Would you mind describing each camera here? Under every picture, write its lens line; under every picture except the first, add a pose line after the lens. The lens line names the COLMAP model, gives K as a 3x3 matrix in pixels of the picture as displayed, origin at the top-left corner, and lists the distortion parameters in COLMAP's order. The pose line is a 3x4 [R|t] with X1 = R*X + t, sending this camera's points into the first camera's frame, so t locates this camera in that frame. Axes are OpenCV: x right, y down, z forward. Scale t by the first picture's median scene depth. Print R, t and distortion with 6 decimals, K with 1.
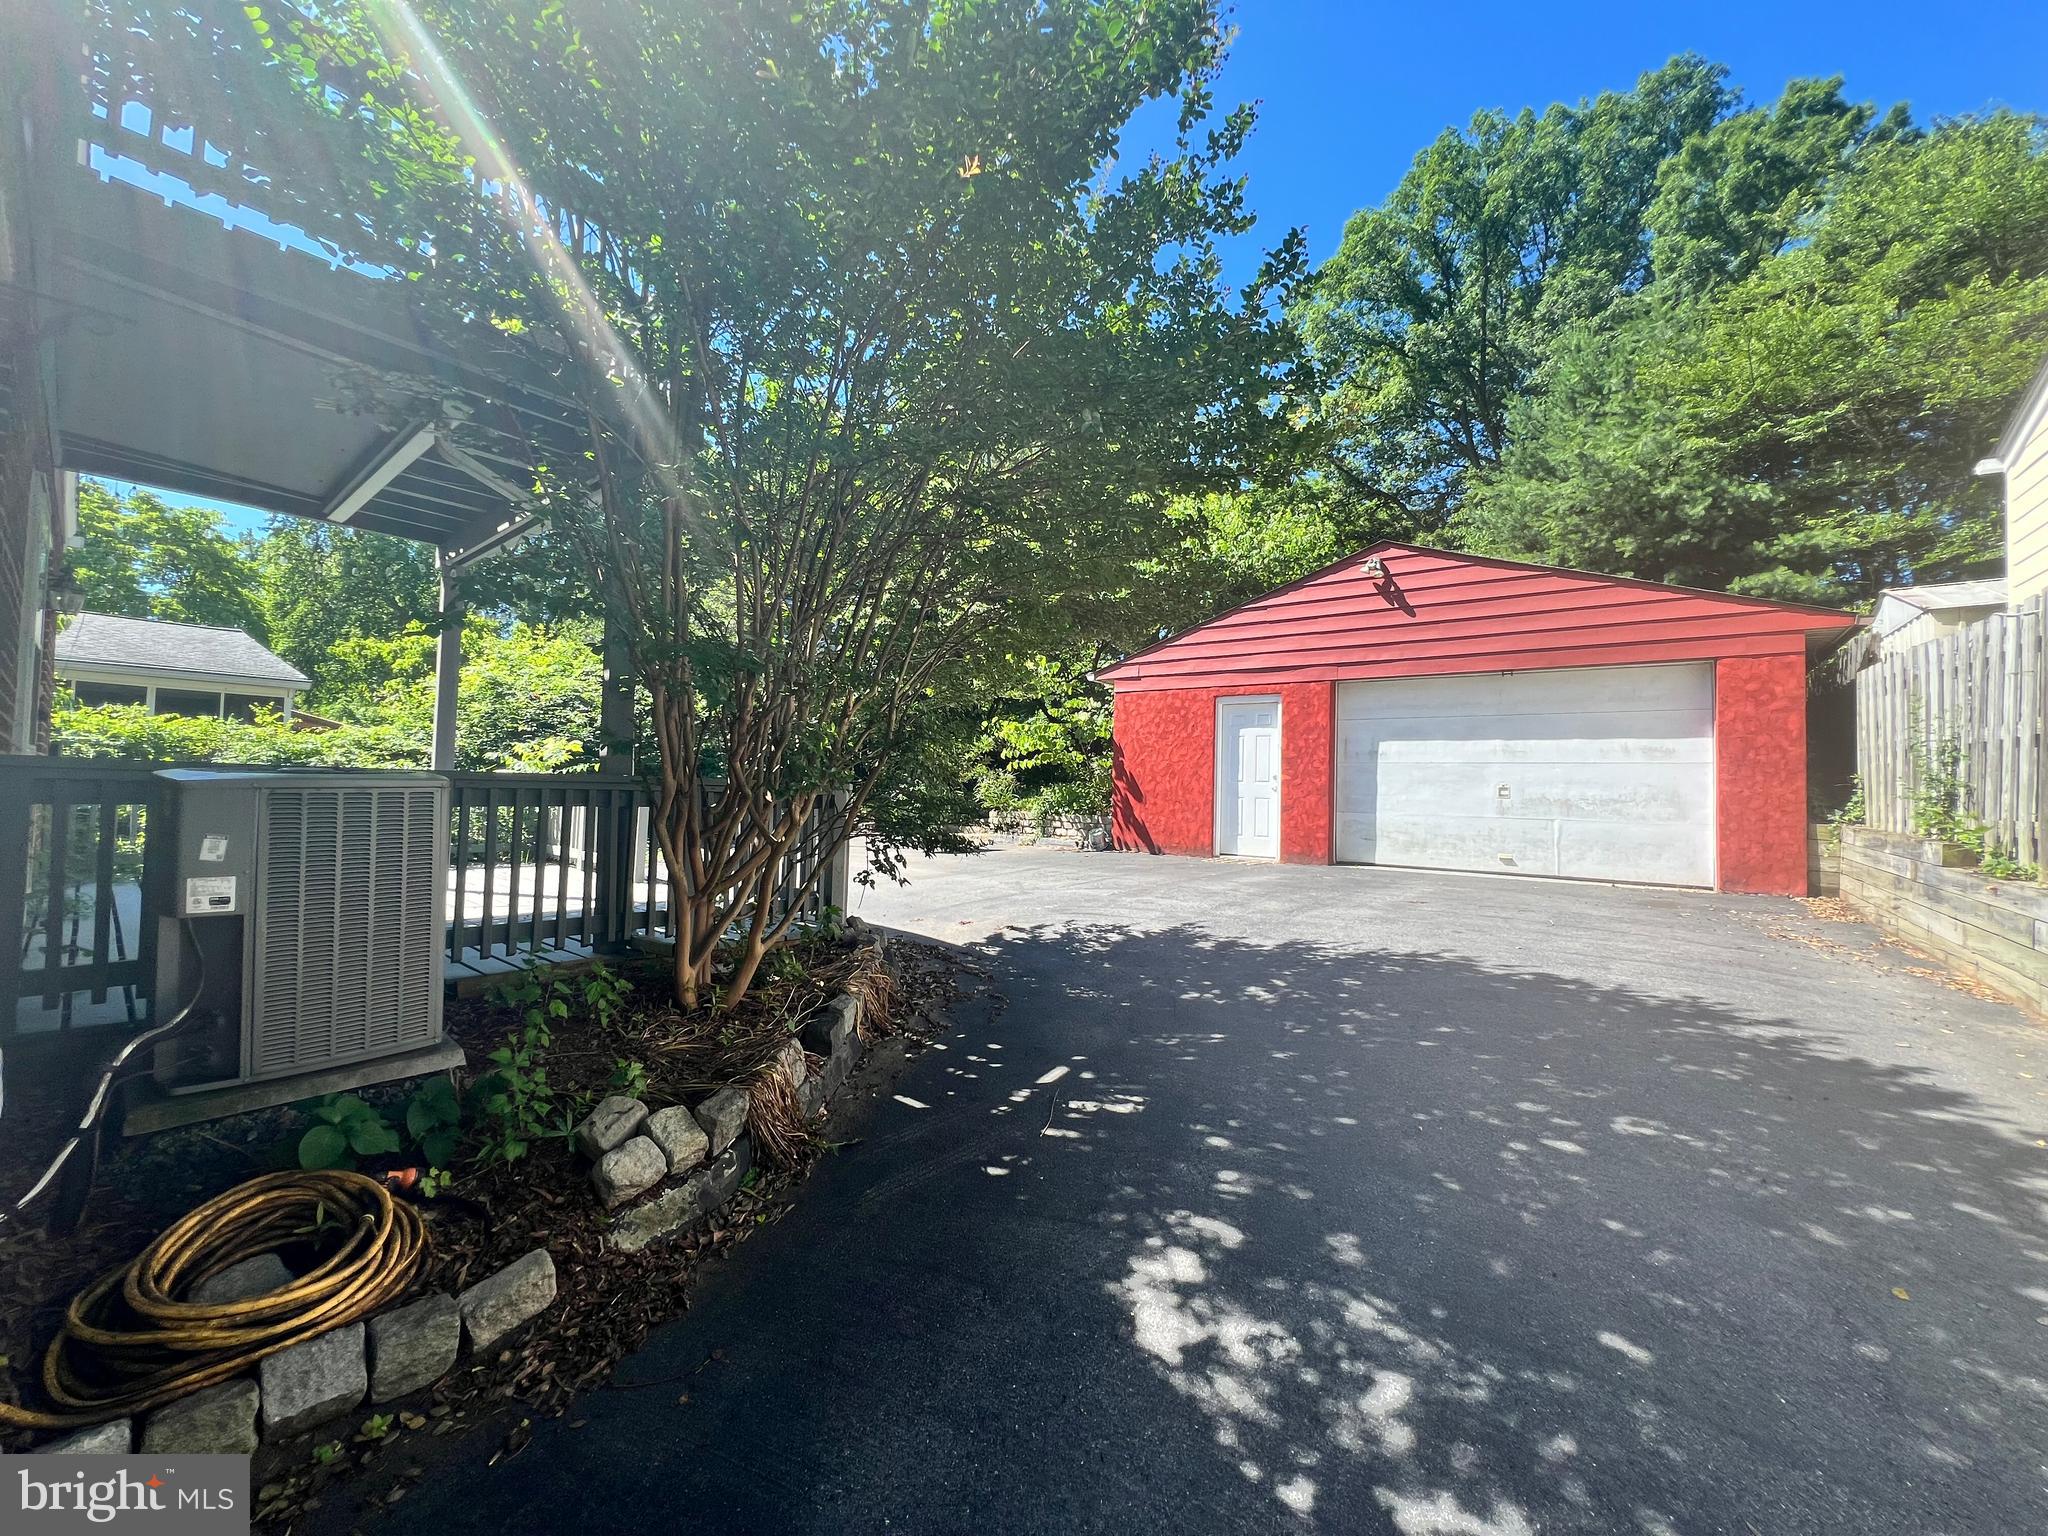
lens RADIAL K [[823.0, 0, 1023.4], [0, 823.0, 772.0], [0, 0, 1]] dist [-0.003298, 0.000678]
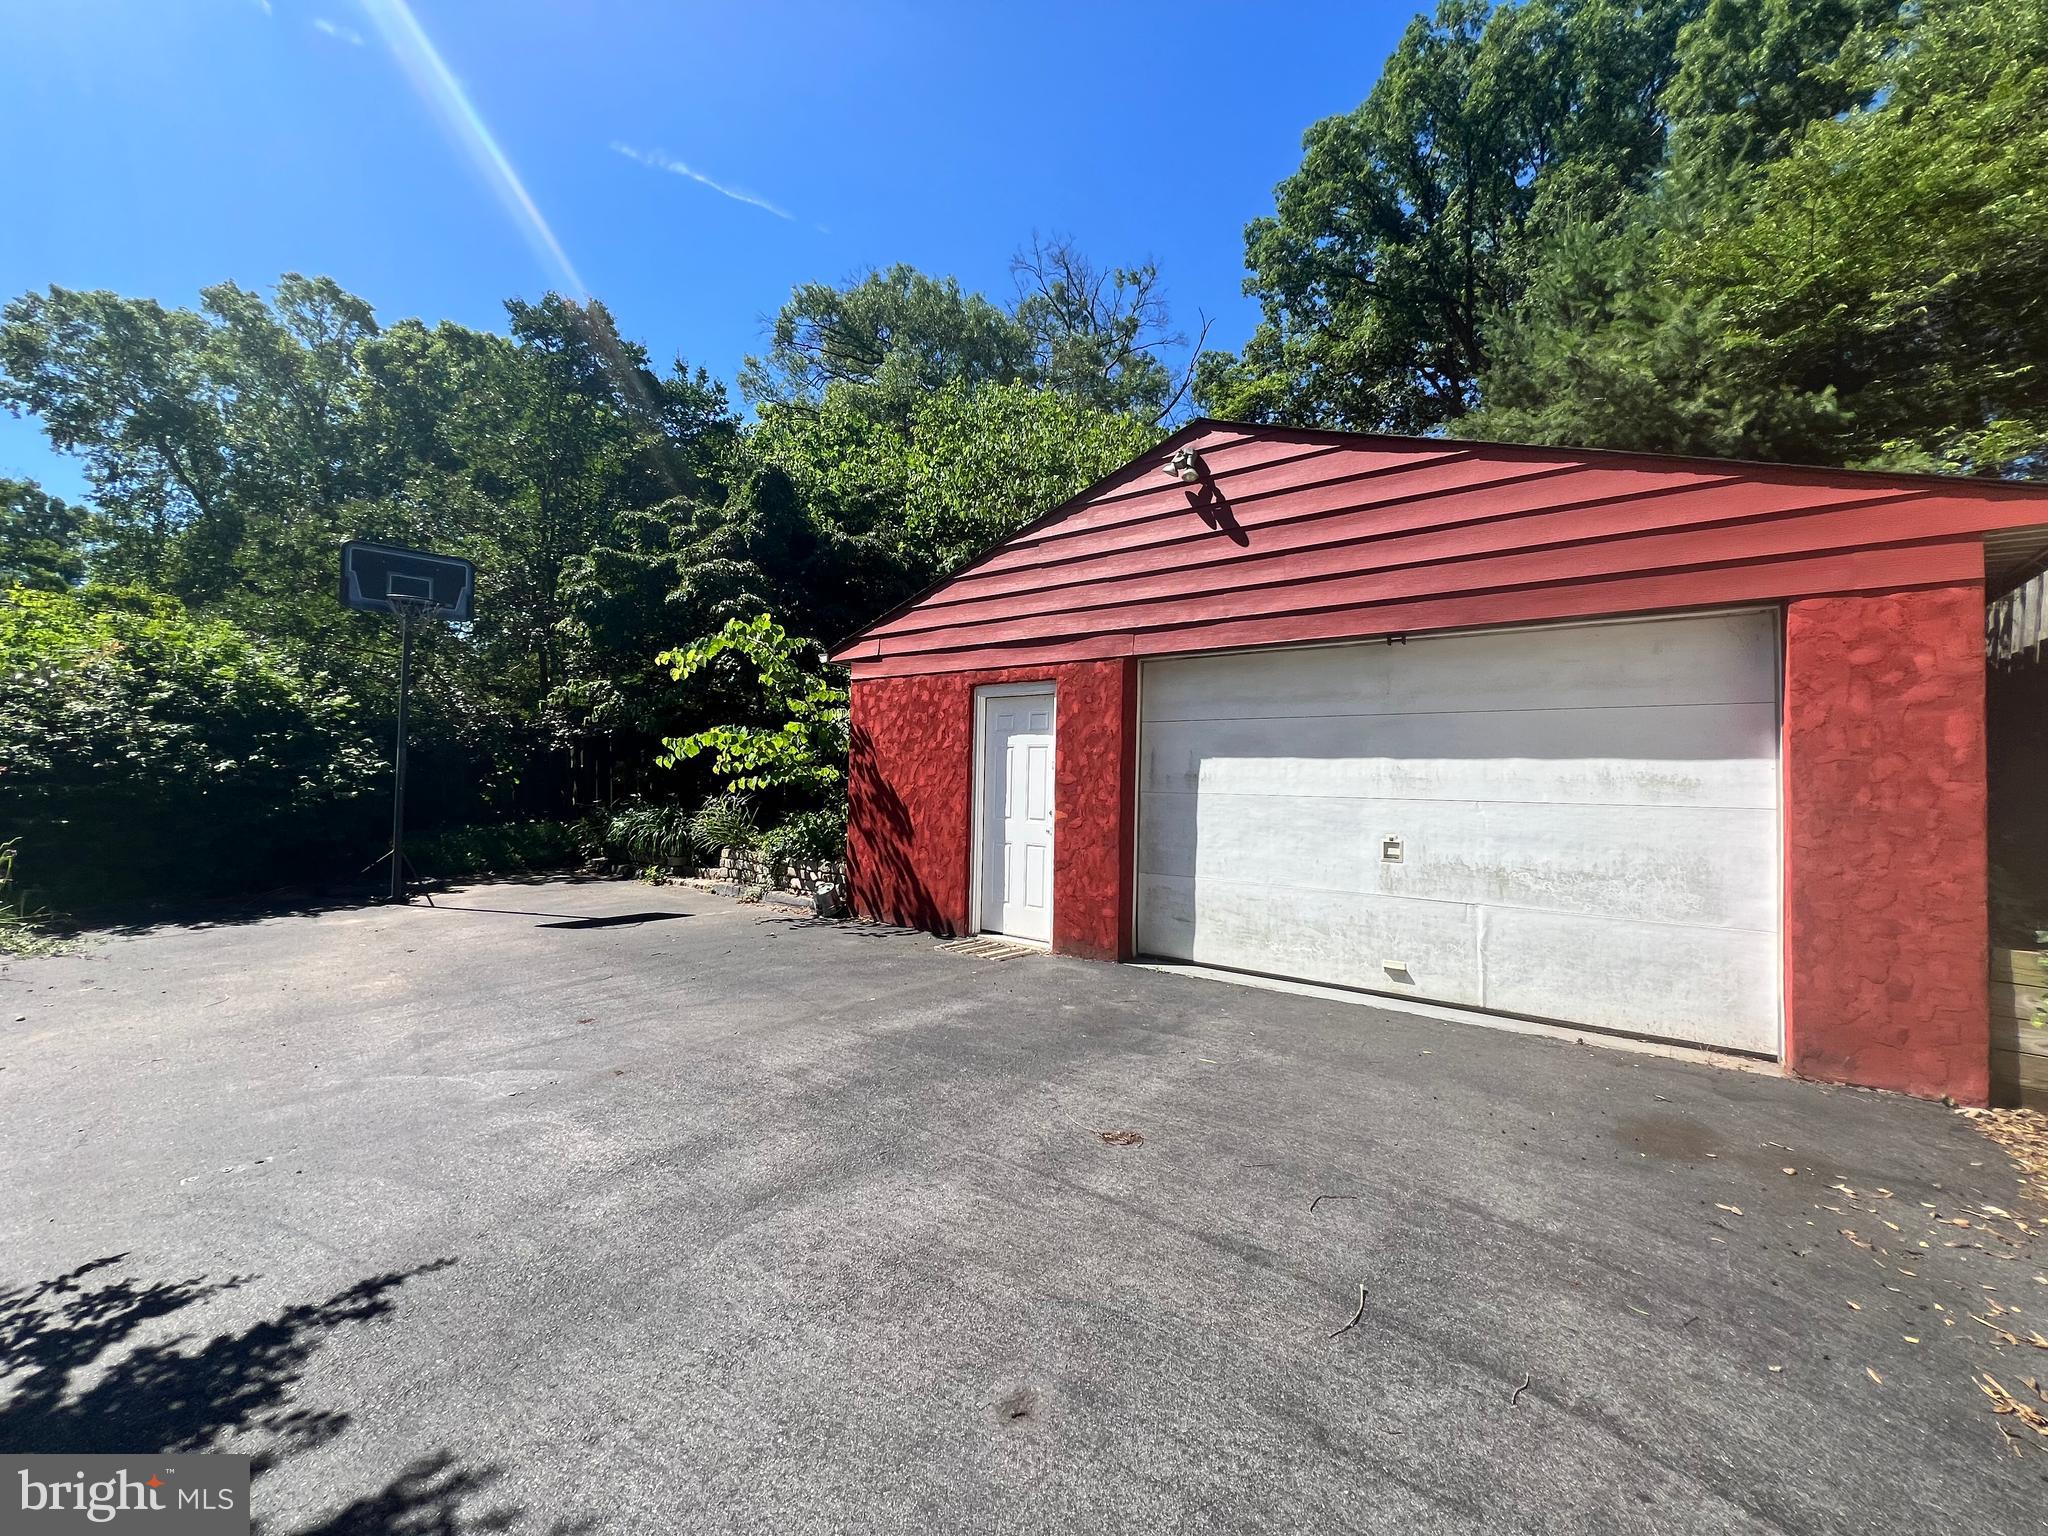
lens RADIAL K [[823.0, 0, 1024.0], [0, 823.0, 763.6], [0, 0, 1]] dist [-0.003298, 0.000678]
pose [[0.999797, 0.001492, -0.020111, 0.292729], [-0.001645, 0.999970, -0.007611, -0.026093], [0.020099, 0.007643, 0.999769, 0.367526]]
